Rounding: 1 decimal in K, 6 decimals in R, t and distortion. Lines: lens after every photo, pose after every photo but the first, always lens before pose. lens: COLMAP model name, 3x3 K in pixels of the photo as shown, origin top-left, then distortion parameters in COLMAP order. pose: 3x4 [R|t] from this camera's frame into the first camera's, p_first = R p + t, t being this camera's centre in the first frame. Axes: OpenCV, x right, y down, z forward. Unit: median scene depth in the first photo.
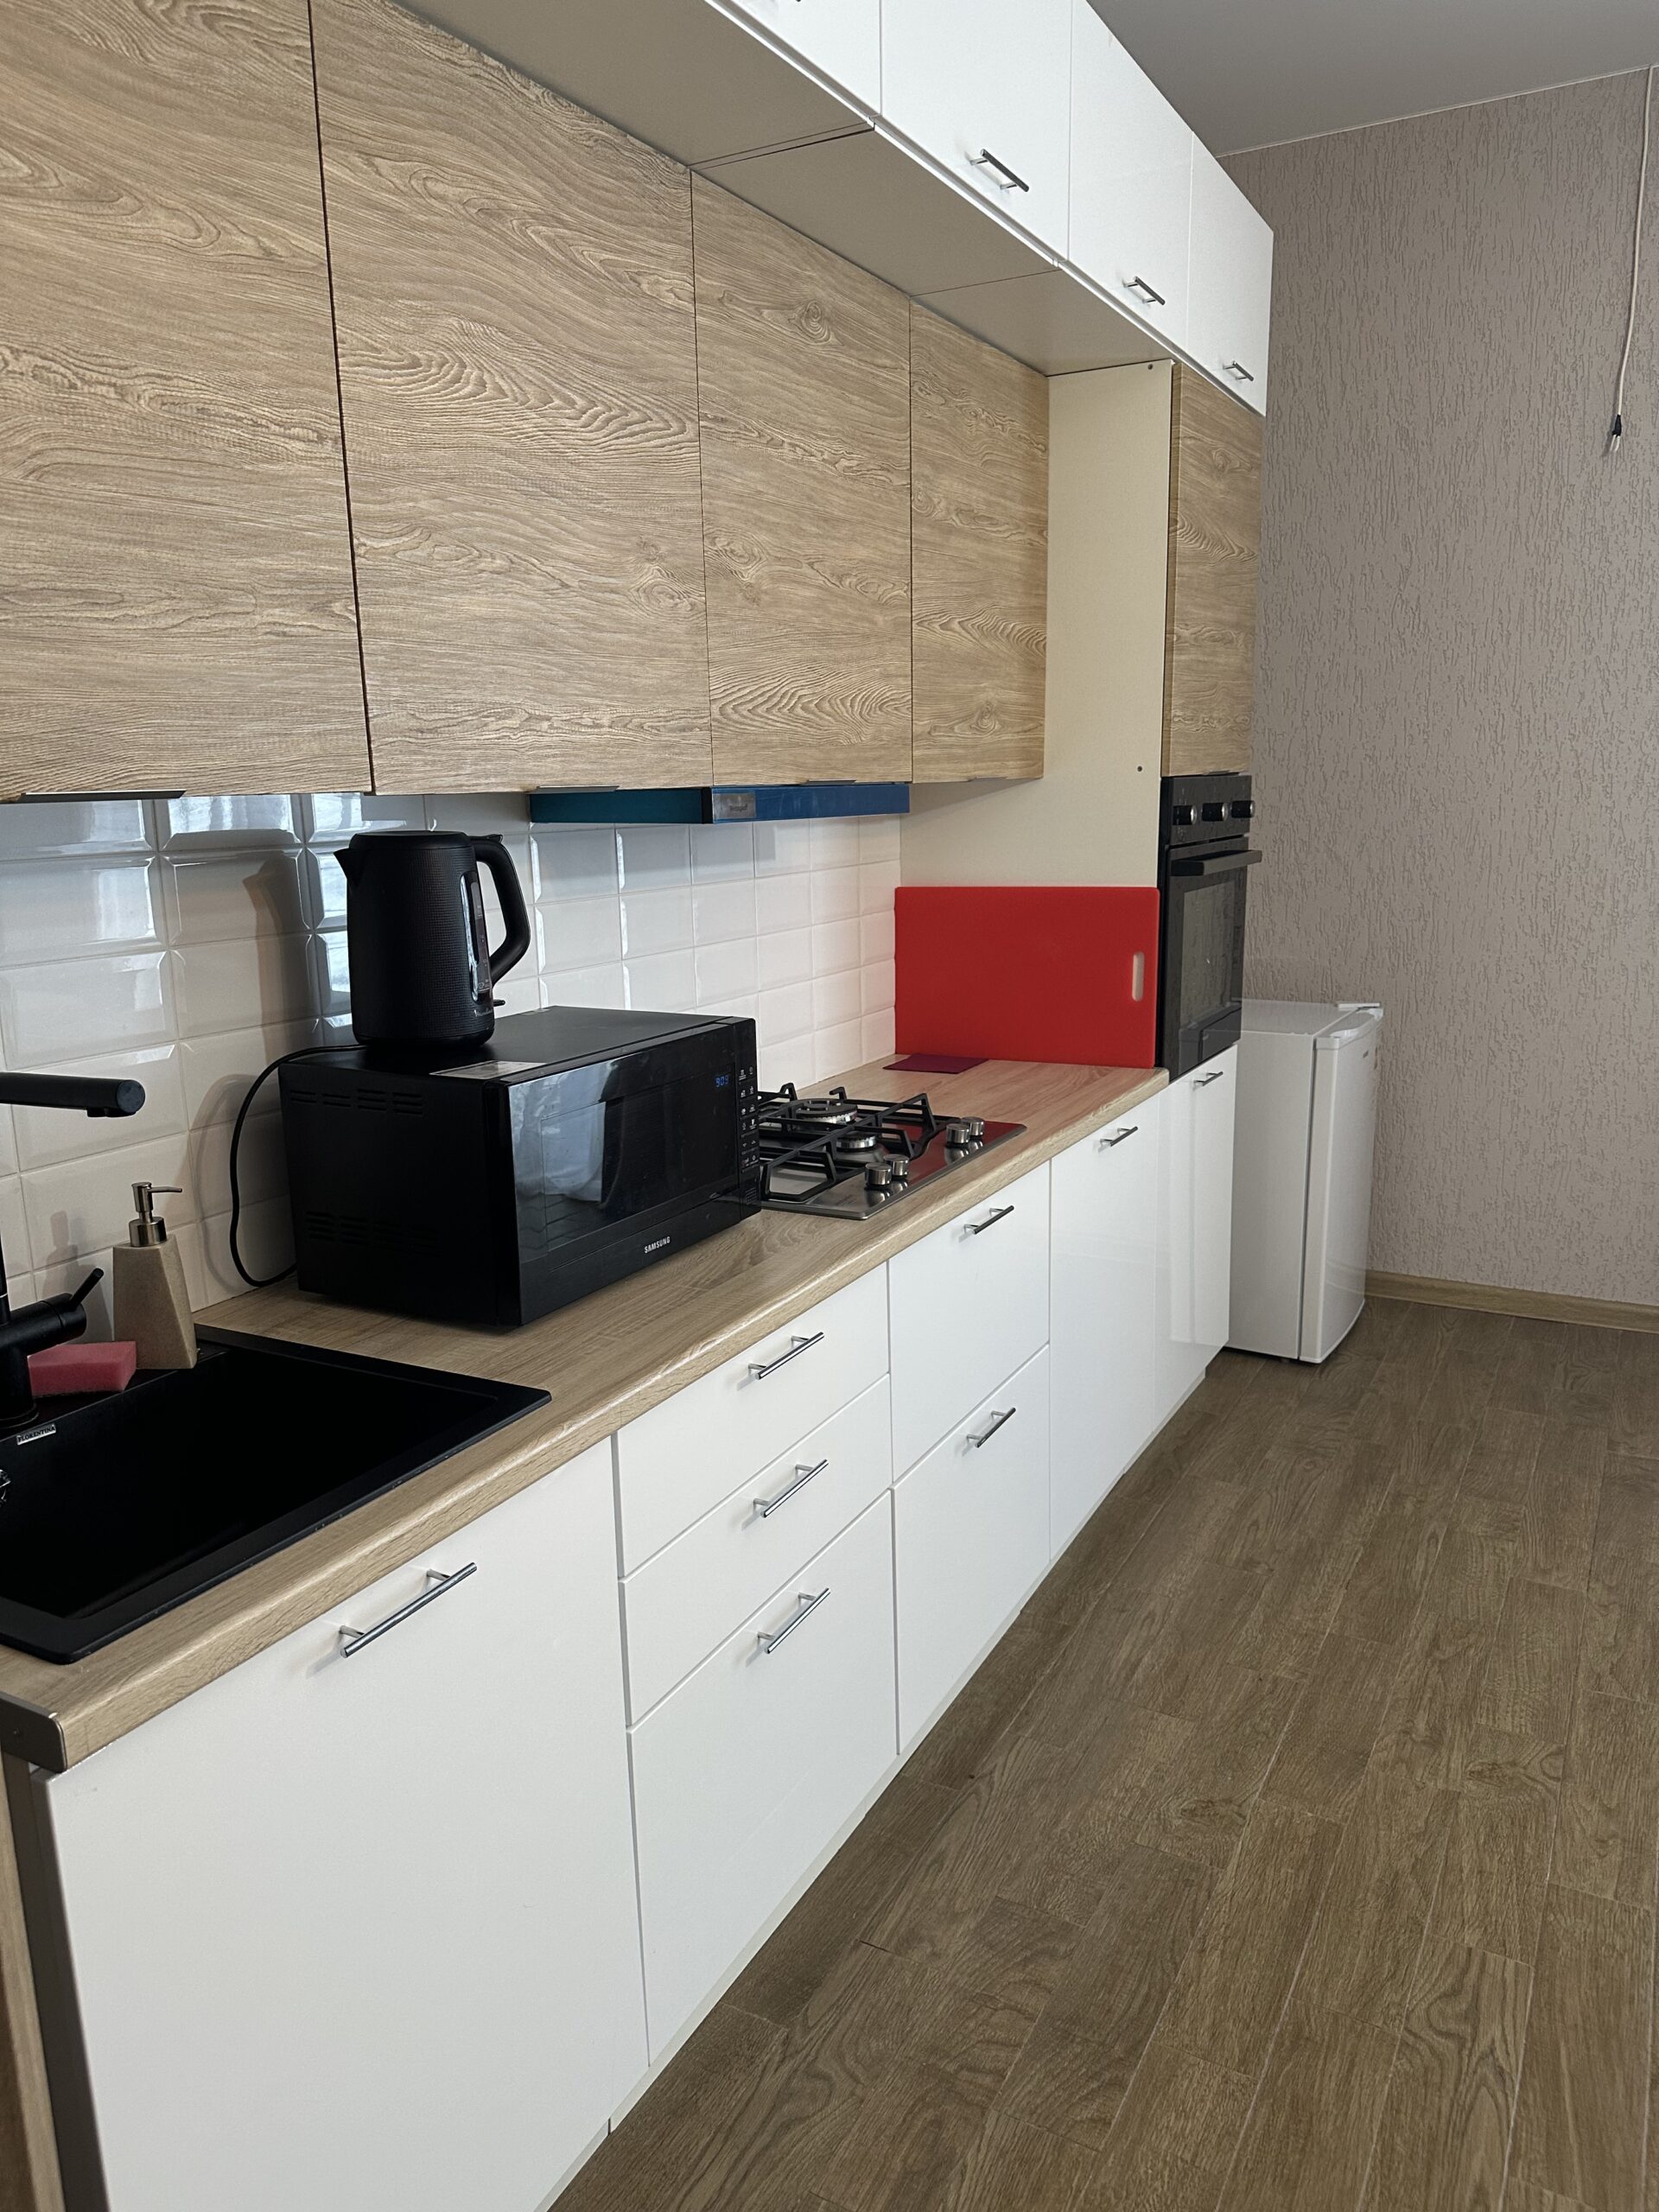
lens RADIAL K [[1561.5, 0, 823.8], [0, 1561.5, 1097.7], [0, 0, 1]] dist [0.051861, -0.055251]
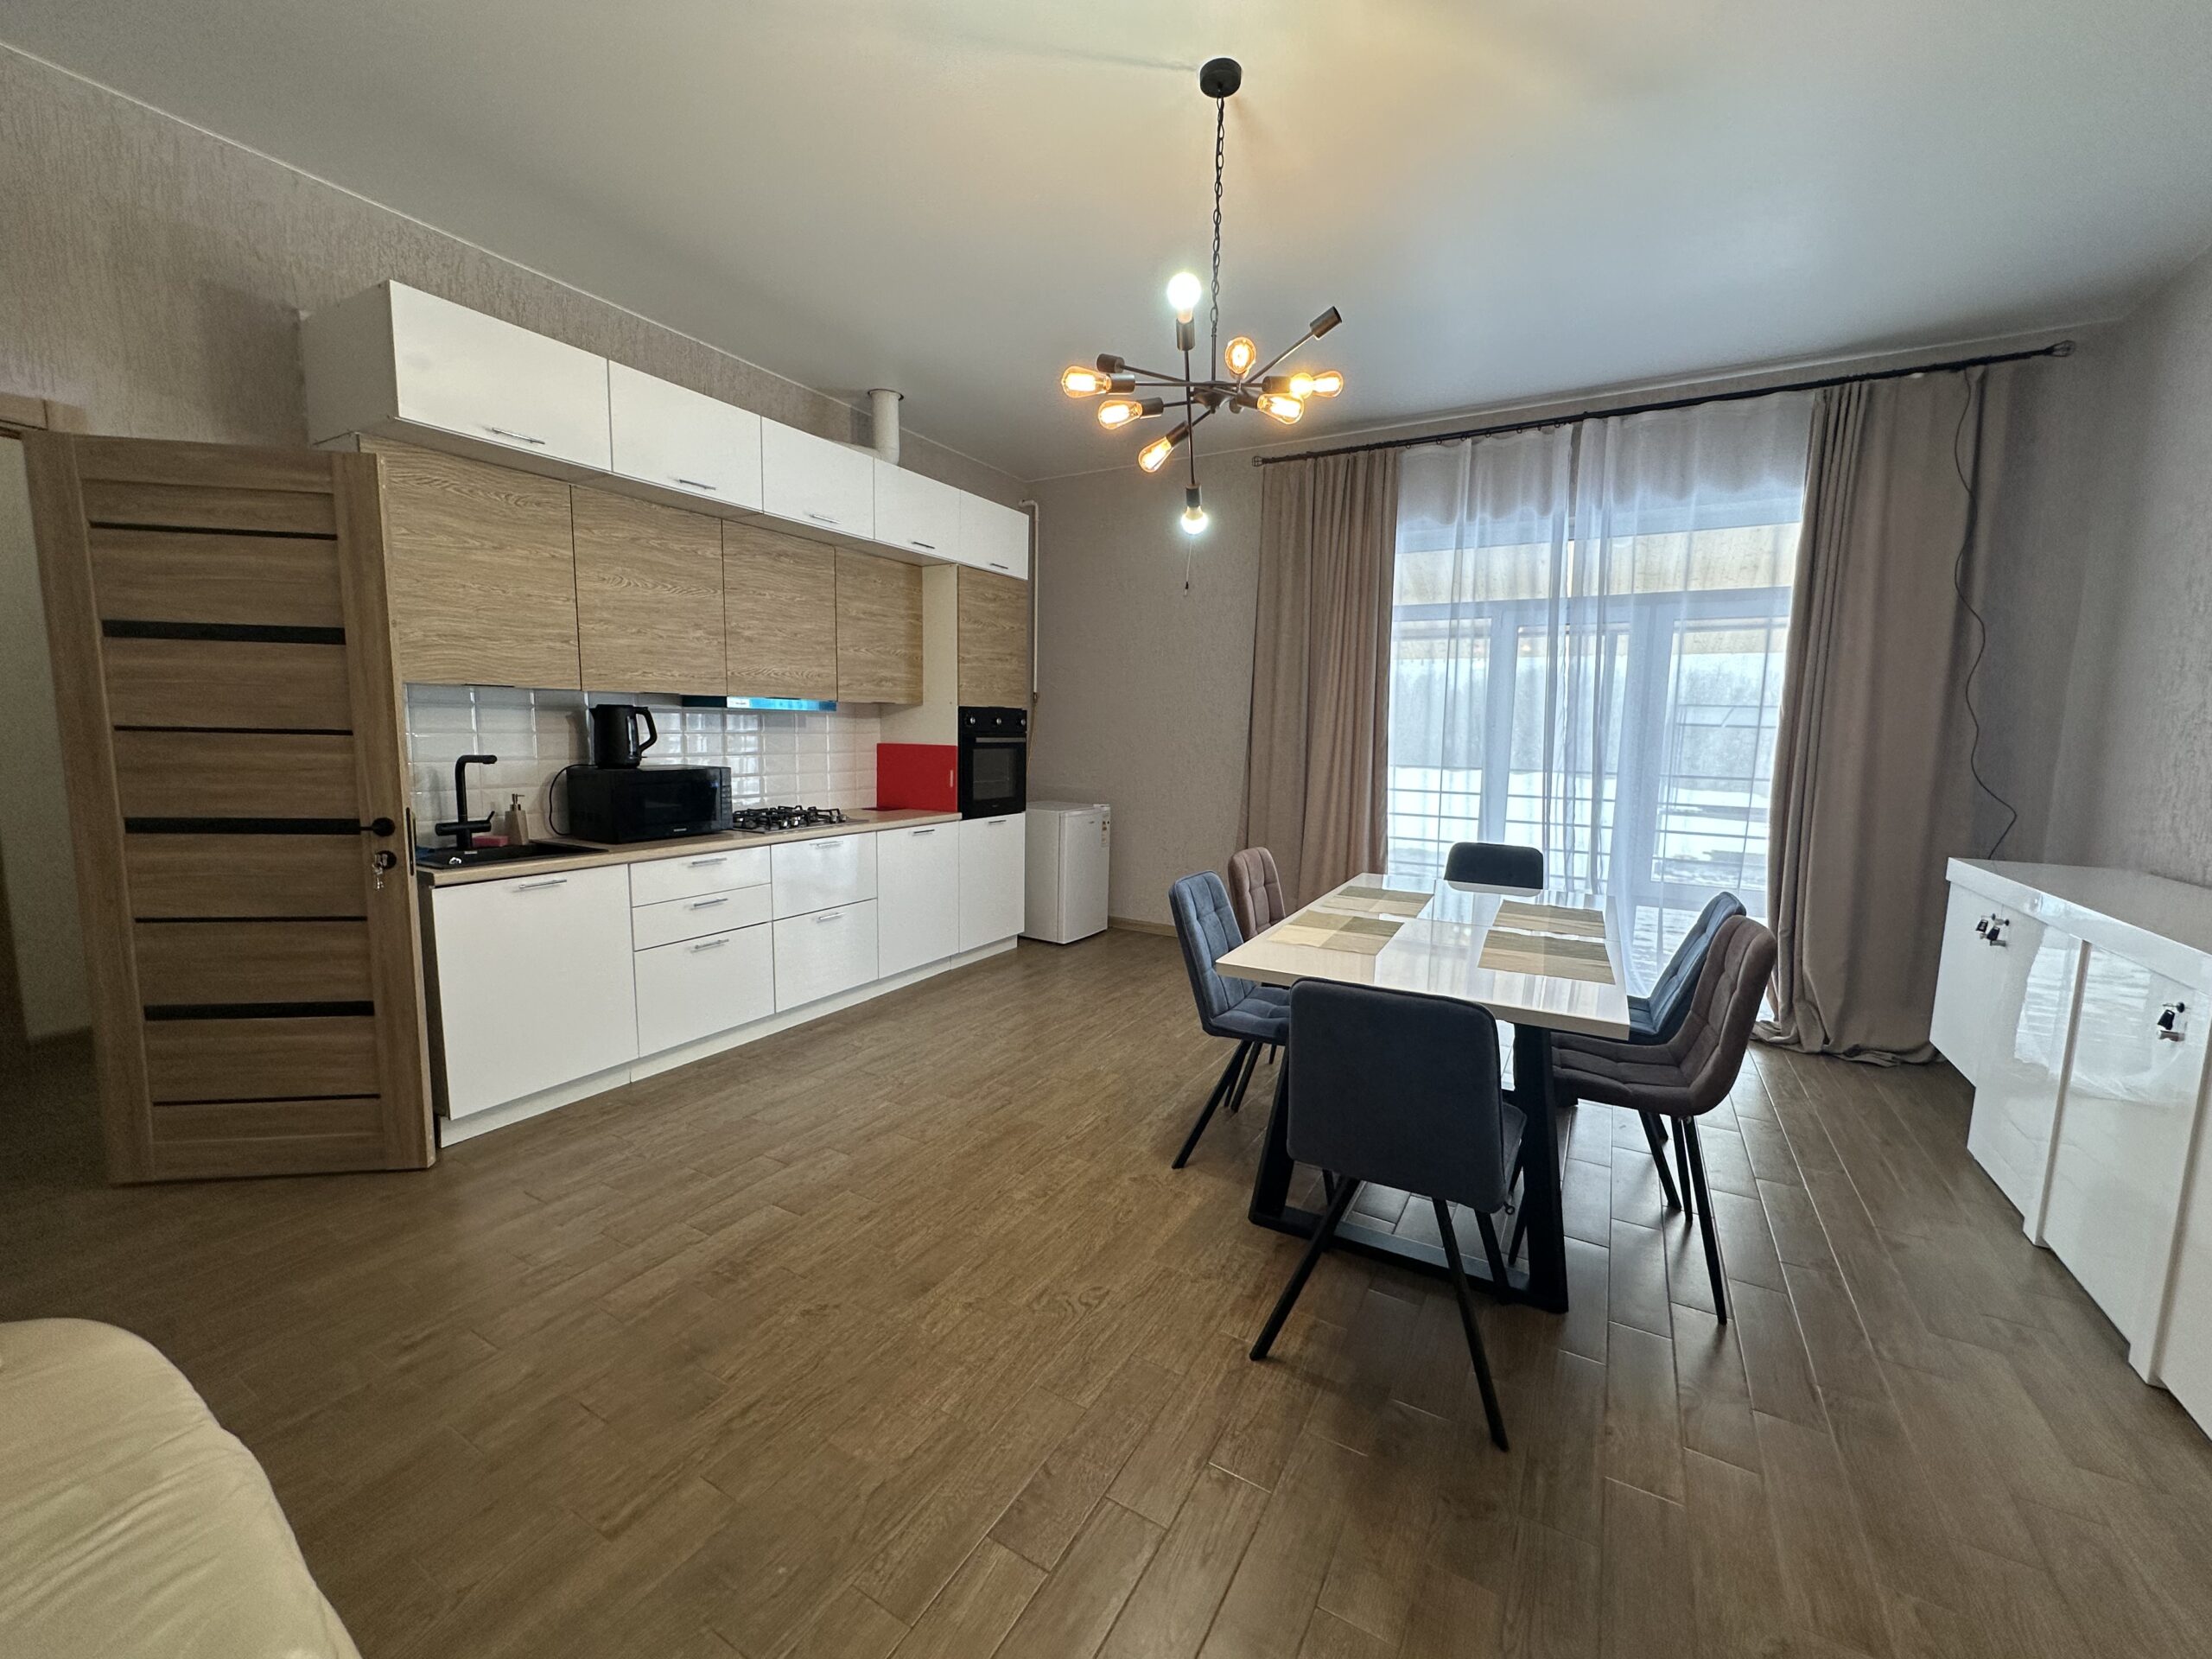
lens RADIAL K [[889.0, 0, 1117.8], [0, 889.0, 830.3], [0, 0, 1]] dist [0.005624, -0.000737]
pose [[0.998595, 0.050227, -0.016872, 0.693907], [-0.051390, 0.995661, -0.077583, 0.157373], [0.012902, 0.078341, 0.996843, -0.712471]]
